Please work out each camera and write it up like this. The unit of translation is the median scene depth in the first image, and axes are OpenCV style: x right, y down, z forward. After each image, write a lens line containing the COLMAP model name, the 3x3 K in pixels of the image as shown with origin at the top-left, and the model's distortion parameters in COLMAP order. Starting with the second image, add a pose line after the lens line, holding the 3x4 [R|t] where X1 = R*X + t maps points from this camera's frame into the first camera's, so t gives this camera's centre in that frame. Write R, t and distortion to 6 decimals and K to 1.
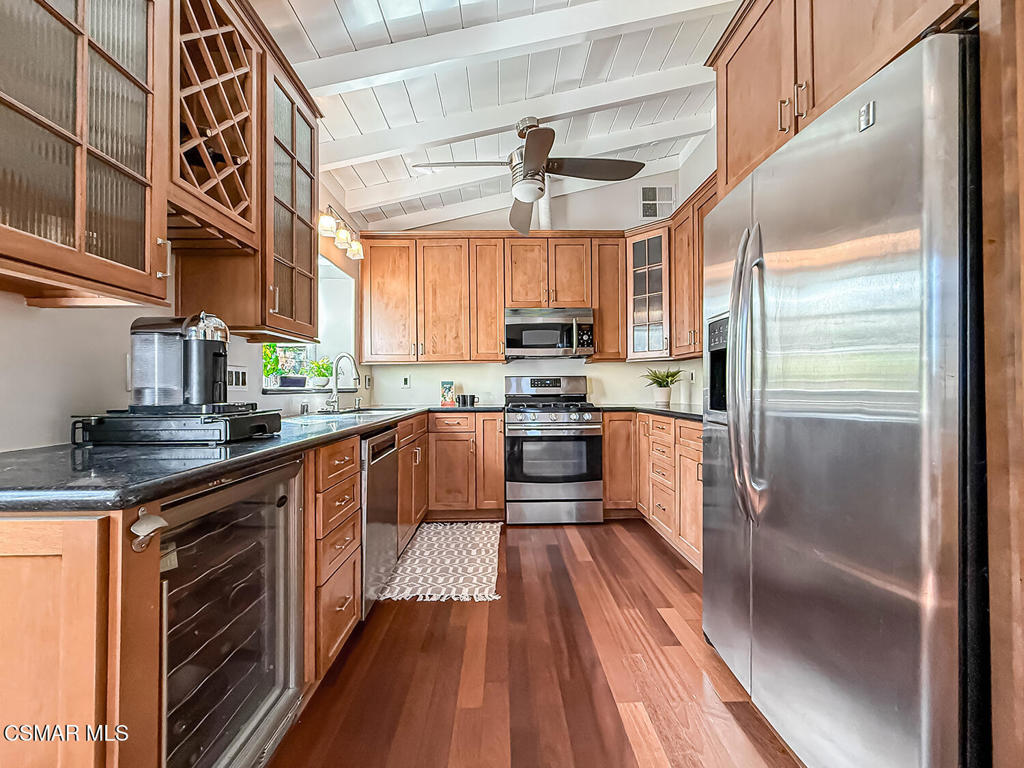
lens RADIAL K [[413.4, 0, 479.9], [0, 413.4, 381.9], [0, 0, 1]] dist [0.002226, -0.001095]
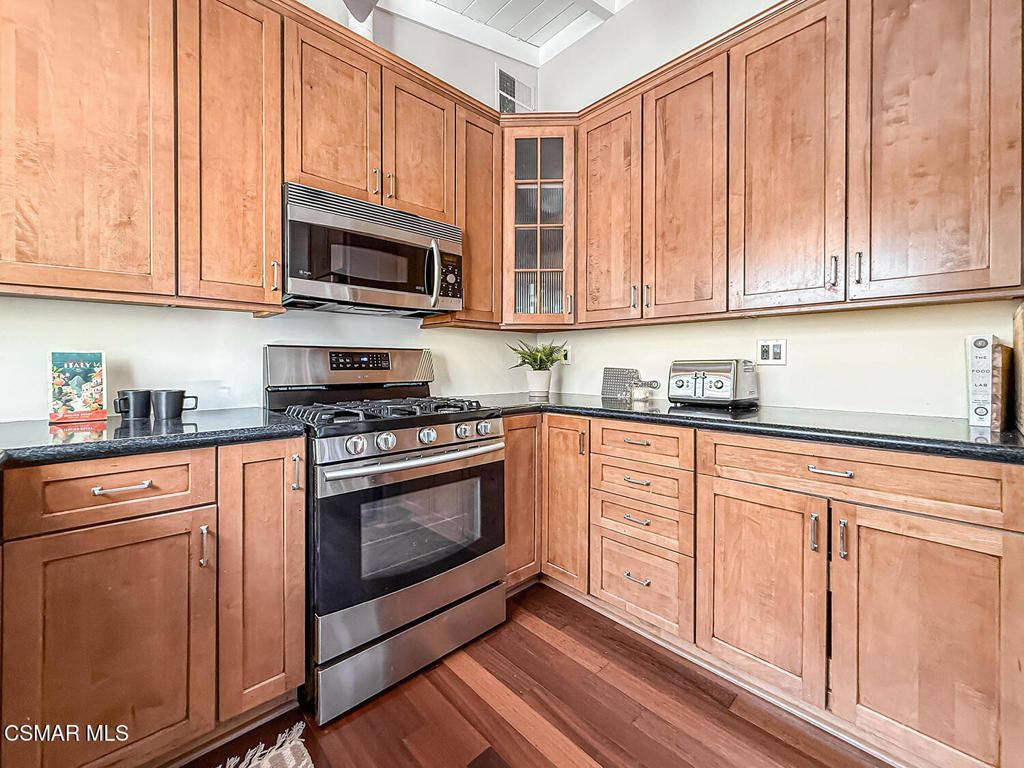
lens RADIAL K [[413.4, 0, 487.0], [0, 413.4, 362.3], [0, 0, 1]] dist [0.002226, -0.001095]
pose [[0.691554, 0.009811, 0.722258, -0.101511], [-0.016465, 0.999862, 0.002183, 0.000148], [-0.722137, -0.013402, 0.691621, 0.579716]]
